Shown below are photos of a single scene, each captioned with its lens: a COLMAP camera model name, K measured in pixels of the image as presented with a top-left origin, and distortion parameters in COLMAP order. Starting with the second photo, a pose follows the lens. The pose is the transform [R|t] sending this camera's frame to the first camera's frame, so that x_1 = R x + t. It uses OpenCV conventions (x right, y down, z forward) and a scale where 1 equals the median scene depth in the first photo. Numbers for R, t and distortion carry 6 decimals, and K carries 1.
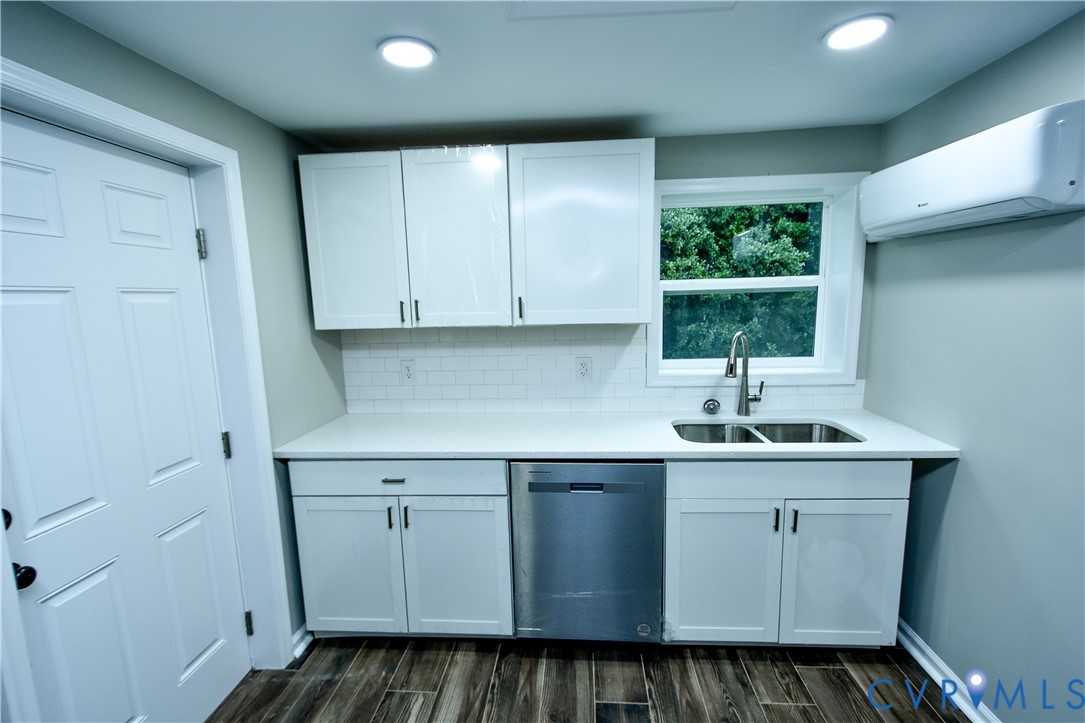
lens RADIAL K [[492.6, 0, 539.6], [0, 492.6, 371.0], [0, 0, 1]] dist [0.001616, -0.001283]
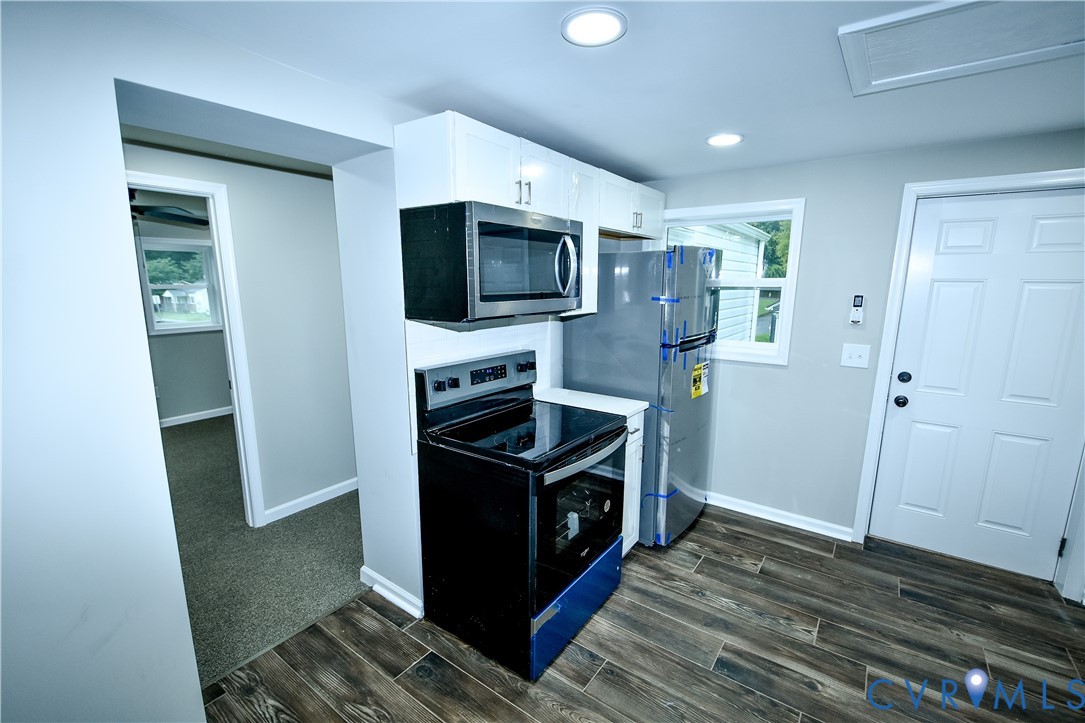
lens RADIAL K [[482.5, 0, 539.5], [0, 482.5, 375.4], [0, 0, 1]] dist [0.000053, -0.001460]
pose [[-0.517007, 0.190776, -0.834451, 1.035724], [-0.122866, 0.948213, 0.292910, -0.099516], [0.847117, 0.253962, -0.466793, 0.330456]]
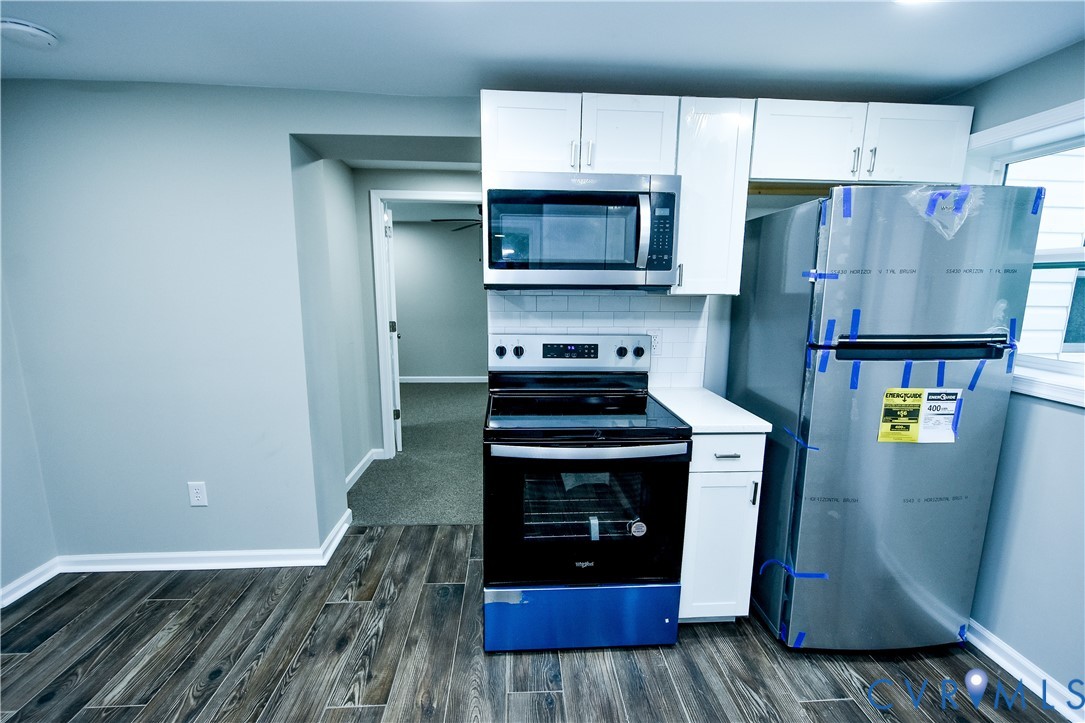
lens RADIAL K [[483.3, 0, 530.4], [0, 483.3, 362.3], [0, 0, 1]] dist [0.002019, -0.000202]
pose [[-0.991745, 0.045081, -0.120039, 0.378846], [0.003773, 0.946013, 0.324107, -0.091231], [0.128169, 0.320979, -0.938374, 0.736692]]
